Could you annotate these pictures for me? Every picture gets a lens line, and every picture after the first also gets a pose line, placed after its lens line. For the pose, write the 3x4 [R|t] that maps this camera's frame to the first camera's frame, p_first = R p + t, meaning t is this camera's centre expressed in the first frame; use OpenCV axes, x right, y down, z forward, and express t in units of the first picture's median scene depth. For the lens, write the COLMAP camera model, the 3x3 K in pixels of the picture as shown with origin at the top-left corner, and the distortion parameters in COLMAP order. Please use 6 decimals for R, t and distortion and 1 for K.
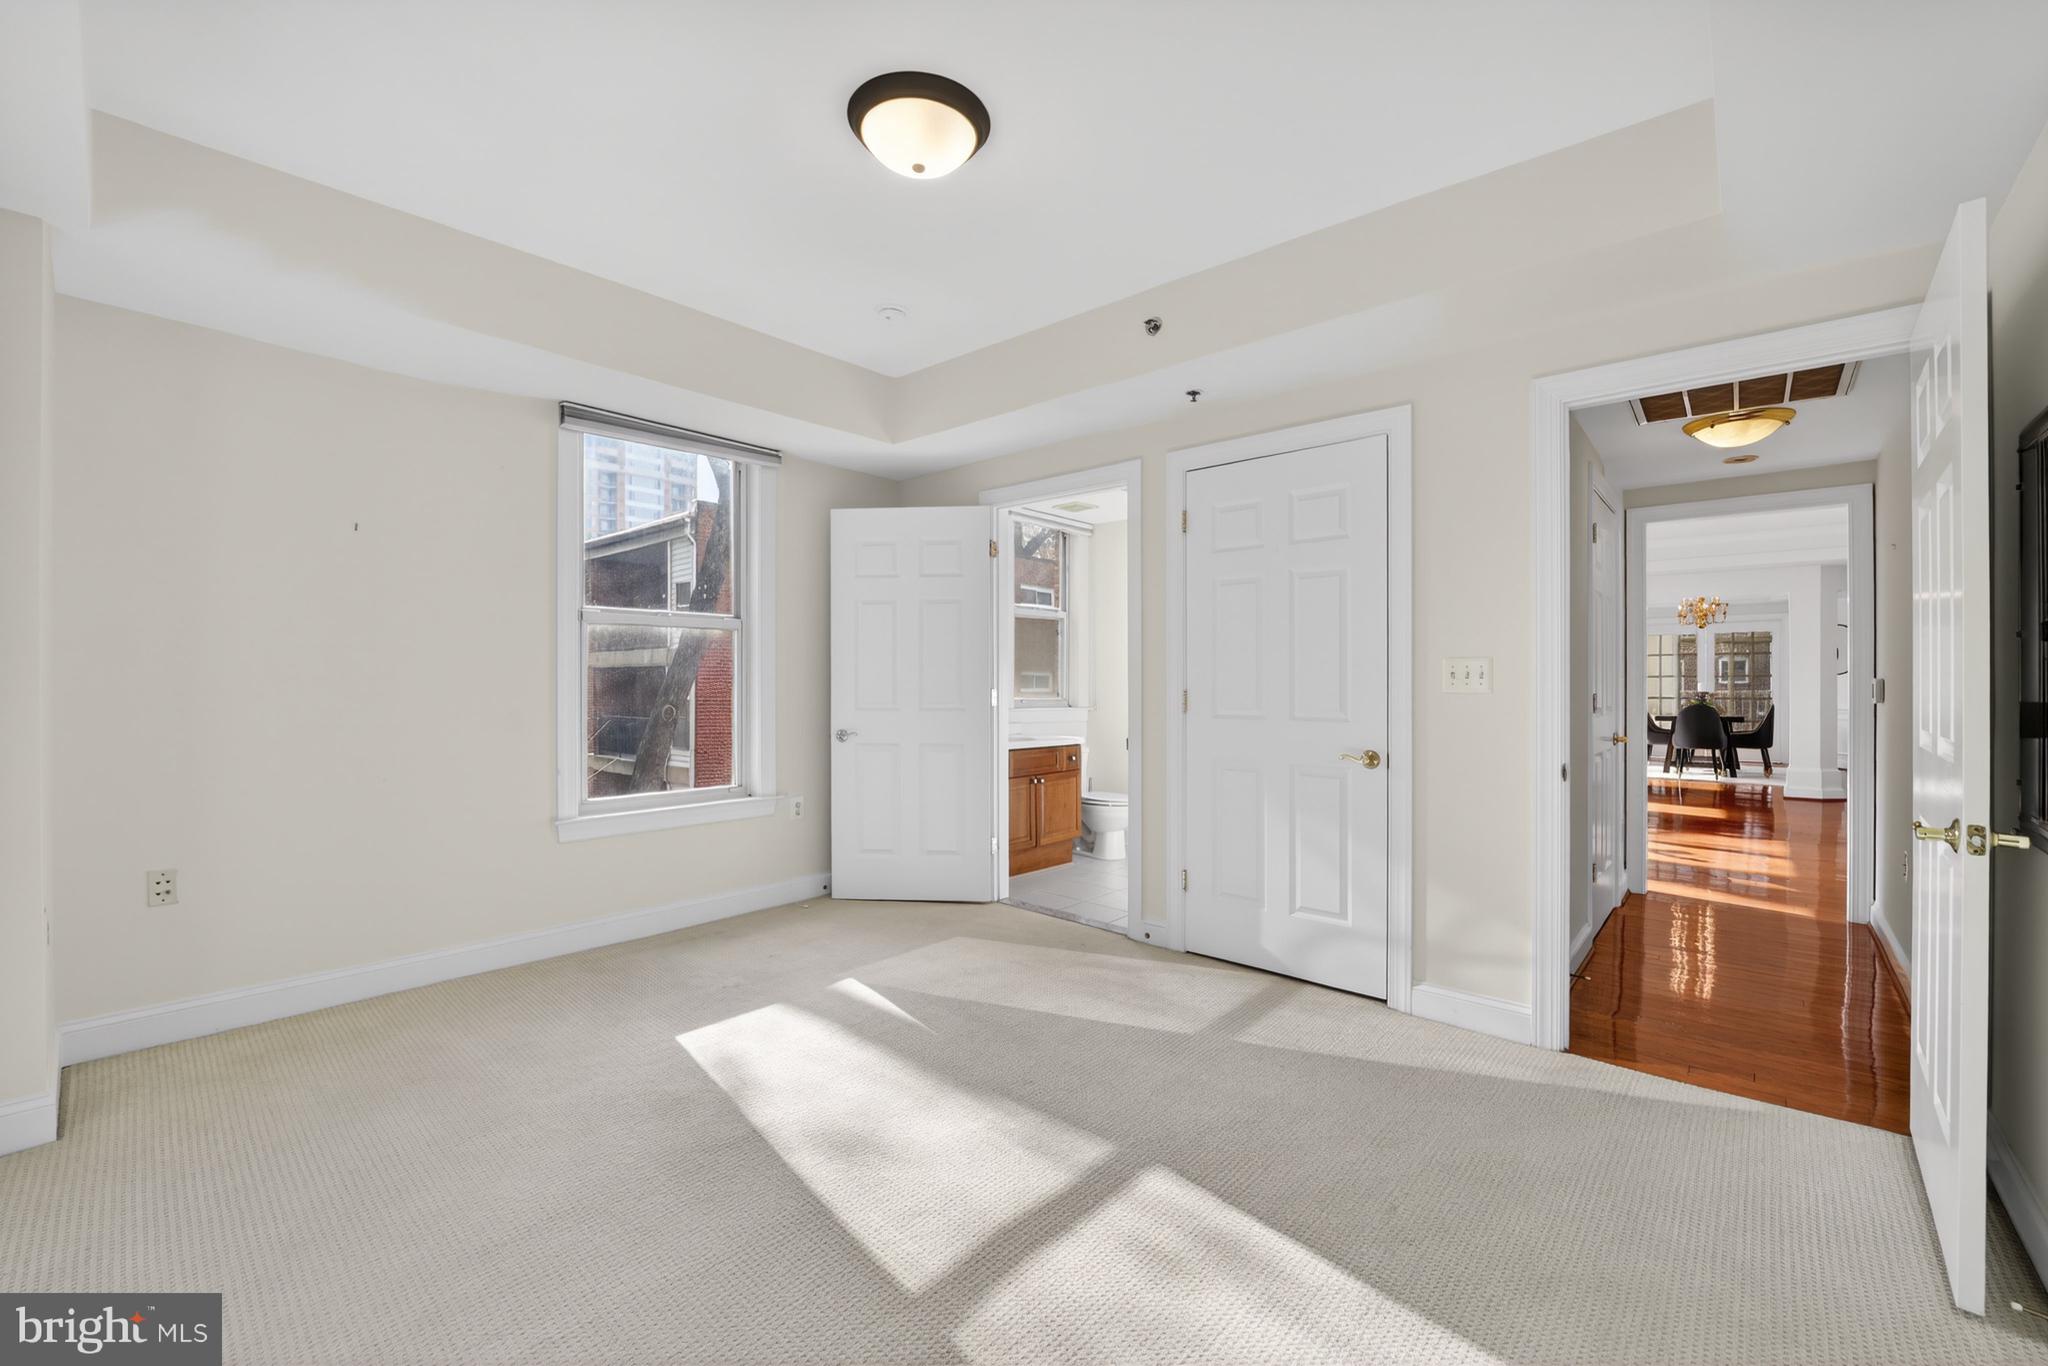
lens RADIAL K [[833.7, 0, 1026.4], [0, 833.7, 679.8], [0, 0, 1]] dist [-0.001858, 0.000047]
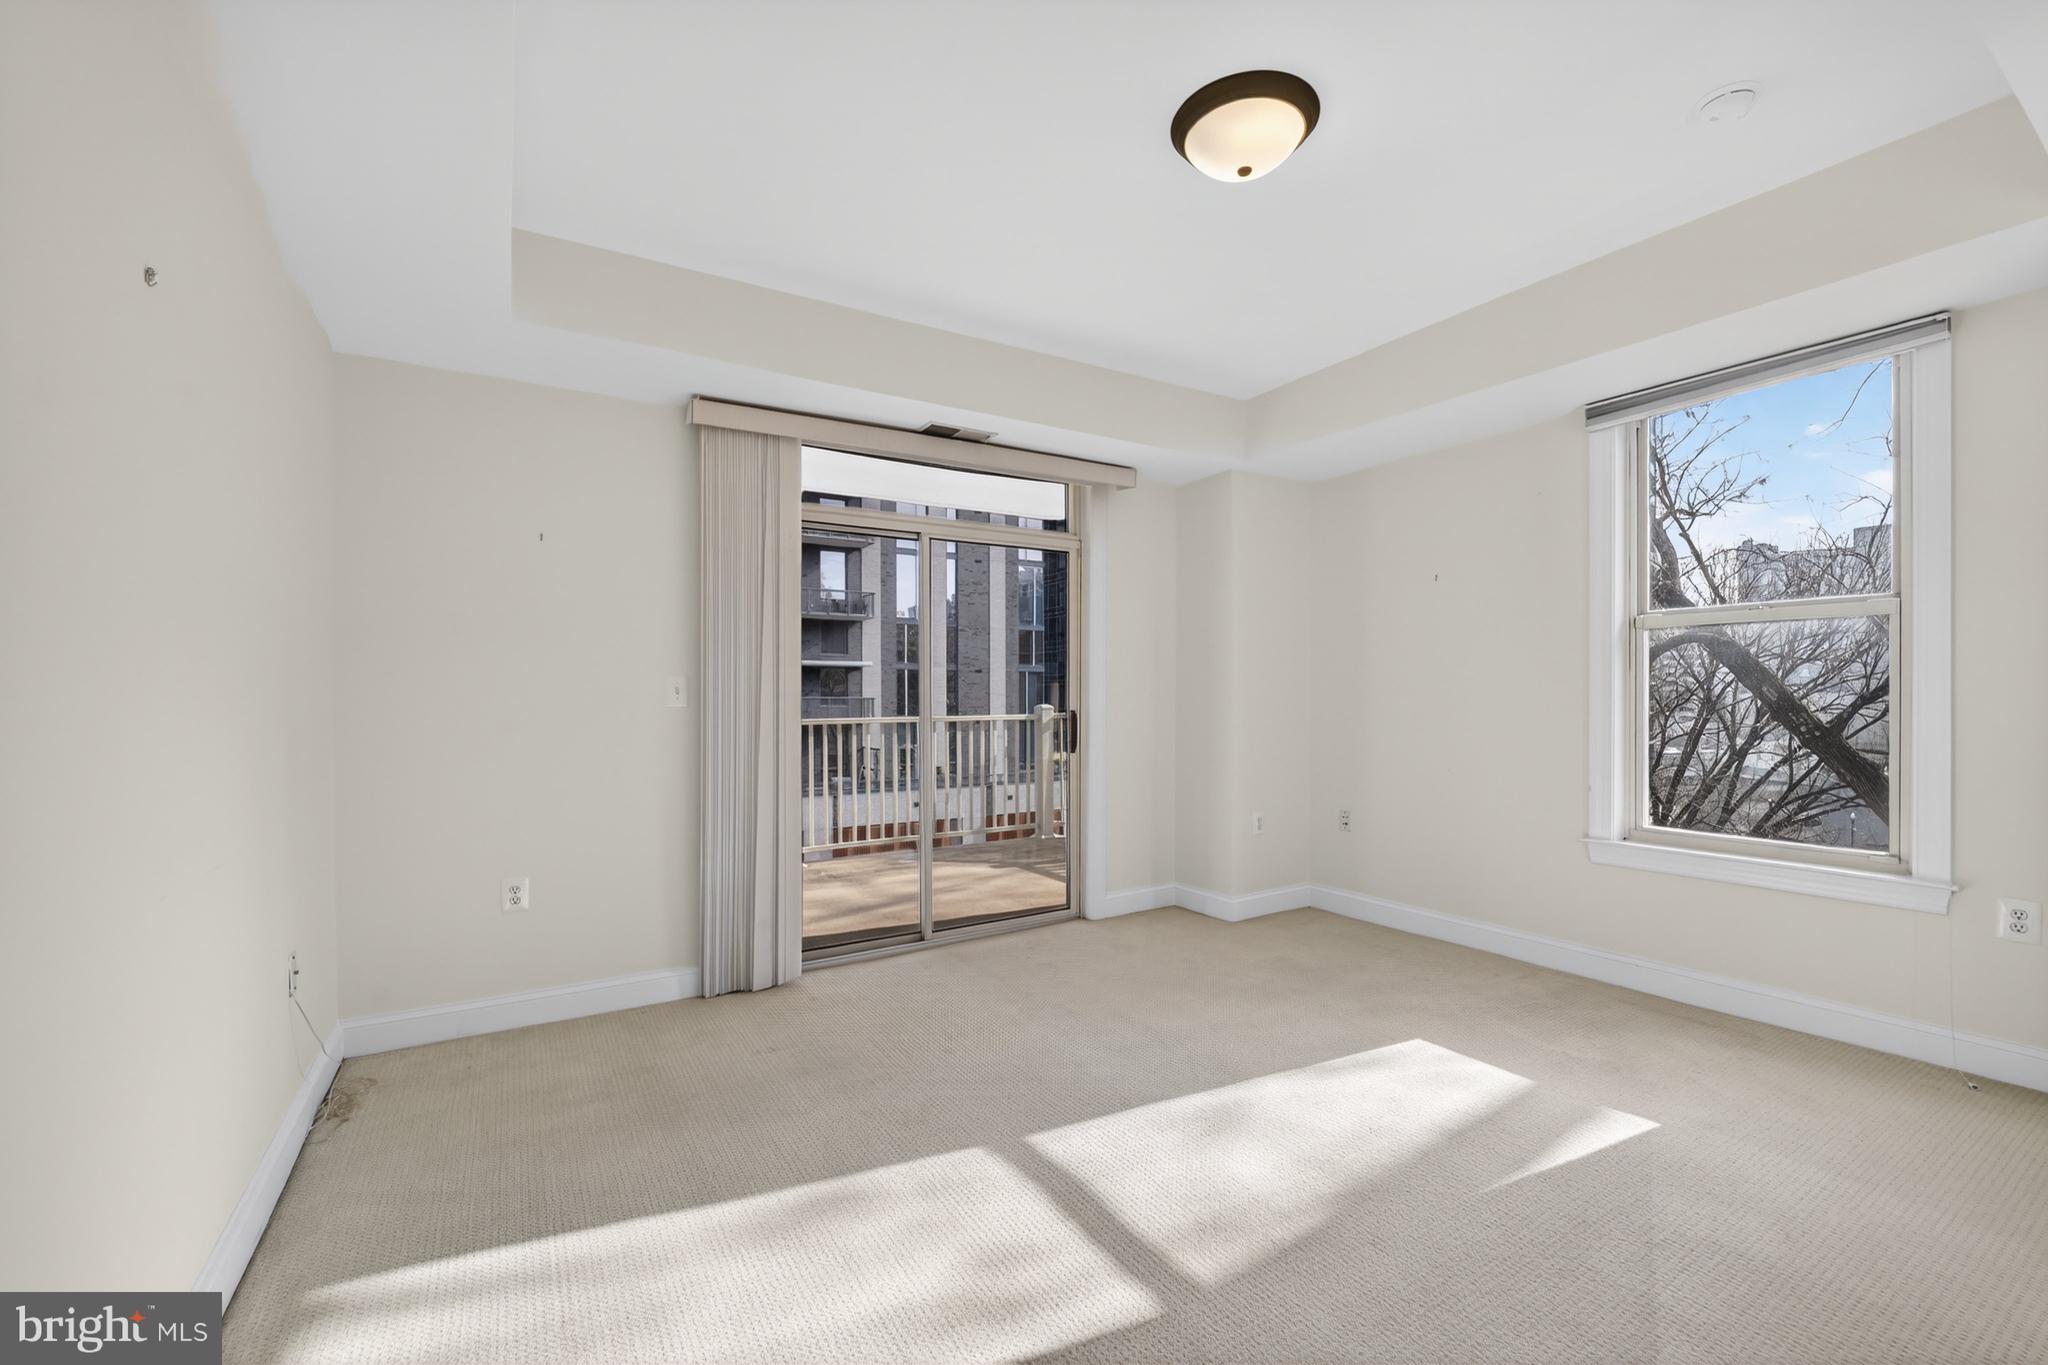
lens RADIAL K [[833.7, 0, 1026.3], [0, 833.7, 695.3], [0, 0, 1]] dist [-0.001858, 0.000047]
pose [[-0.259803, 0.001523, -0.965661, 0.609107], [0.005180, 0.999987, 0.000183, -0.001198], [0.965648, -0.004955, -0.259807, 0.692105]]
